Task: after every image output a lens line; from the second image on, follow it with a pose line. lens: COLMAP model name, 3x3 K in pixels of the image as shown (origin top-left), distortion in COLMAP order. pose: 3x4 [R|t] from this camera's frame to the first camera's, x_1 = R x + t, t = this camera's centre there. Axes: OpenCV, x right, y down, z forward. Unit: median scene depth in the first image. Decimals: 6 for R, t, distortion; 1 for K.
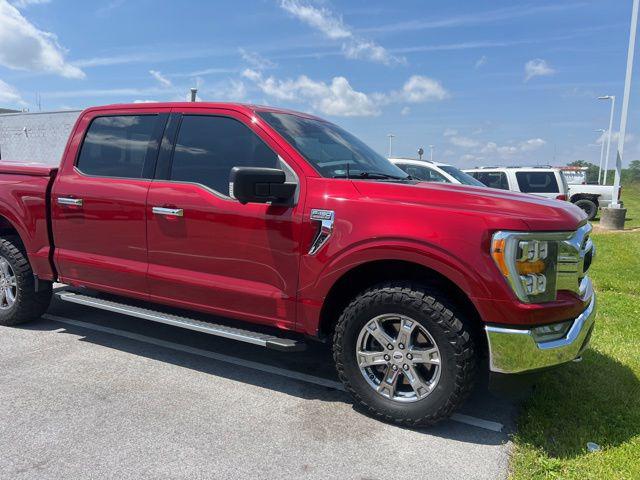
lens RADIAL K [[490.7, 0, 335.1], [0, 490.7, 237.3], [0, 0, 1]] dist [0.051510, -0.056633]
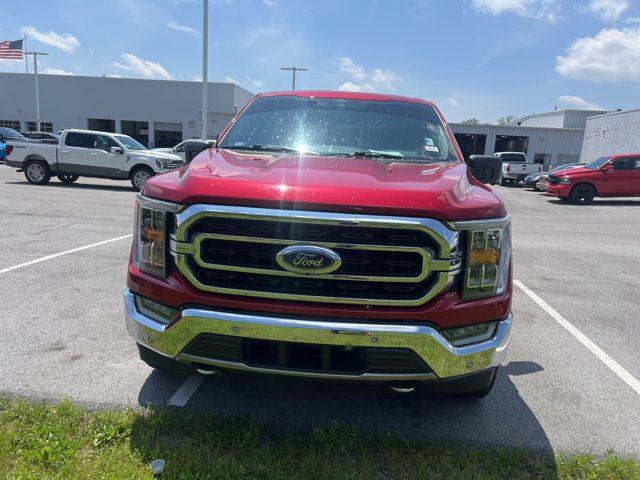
lens RADIAL K [[490.7, 0, 331.9], [0, 490.7, 232.7], [0, 0, 1]] dist [0.051510, -0.056633]
pose [[0.379823, 0.142333, -0.914044, 1.232607], [-0.157947, 0.983561, 0.087525, -0.070654], [0.911475, 0.111126, 0.396060, 0.831944]]
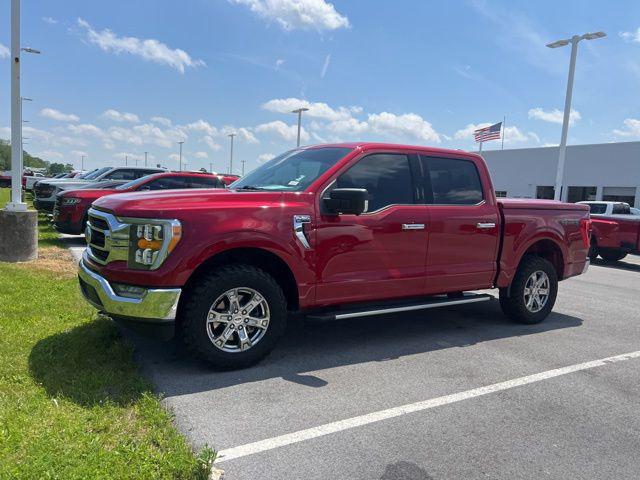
lens RADIAL K [[490.7, 0, 326.1], [0, 490.7, 236.6], [0, 0, 1]] dist [0.051510, -0.056633]
pose [[-0.517009, 0.019756, -0.855752, 1.412292], [-0.170264, 0.977383, 0.125430, -0.246354], [0.838875, 0.210552, -0.501952, 2.349979]]
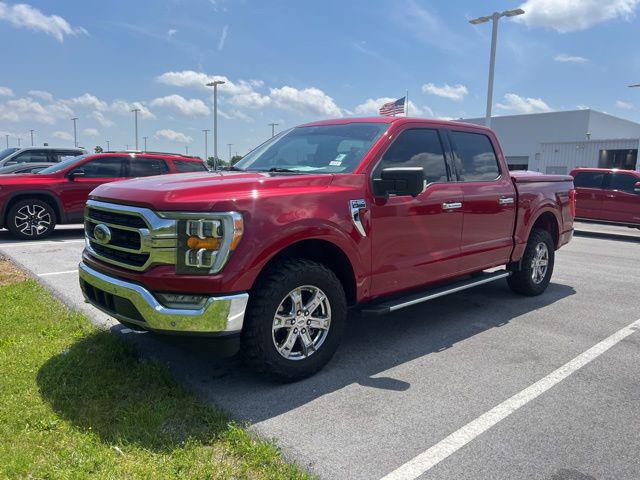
lens RADIAL K [[490.7, 0, 327.7], [0, 490.7, 227.3], [0, 0, 1]] dist [0.051510, -0.056633]
pose [[-0.340523, 0.068913, -0.937707, 1.452454], [-0.146150, 0.981309, 0.125191, -0.195958], [0.928808, 0.179676, -0.324087, 1.933669]]
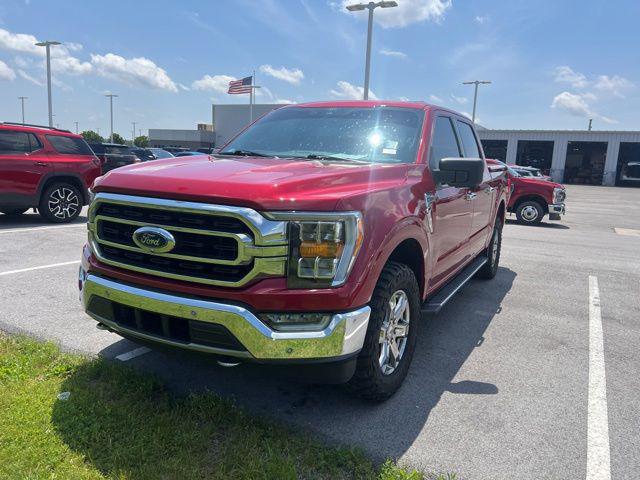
lens RADIAL K [[490.7, 0, 329.3], [0, 490.7, 226.3], [0, 0, 1]] dist [0.051510, -0.056633]
pose [[-0.018307, 0.106712, -0.994121, 1.409054], [-0.169077, 0.979638, 0.108271, -0.129677], [0.985433, 0.170065, 0.000108, 1.385354]]
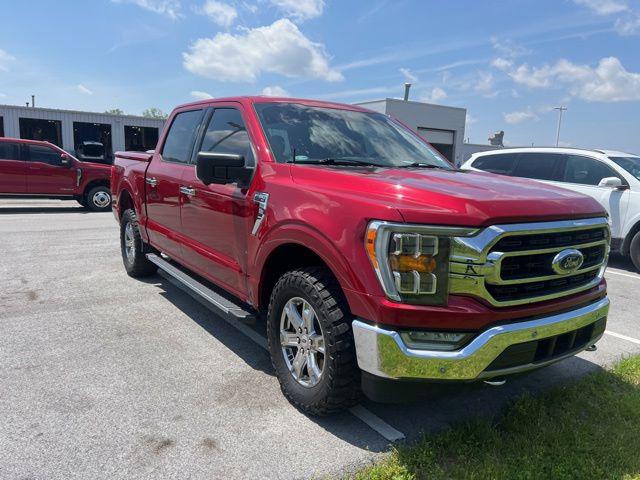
lens RADIAL K [[490.7, 0, 328.1], [0, 490.7, 231.0], [0, 0, 1]] dist [0.051510, -0.056633]
pose [[0.884234, 0.072620, -0.461364, 0.593866], [-0.072196, 0.997217, 0.018597, -0.003261], [0.461431, 0.016865, 0.887016, 0.121645]]
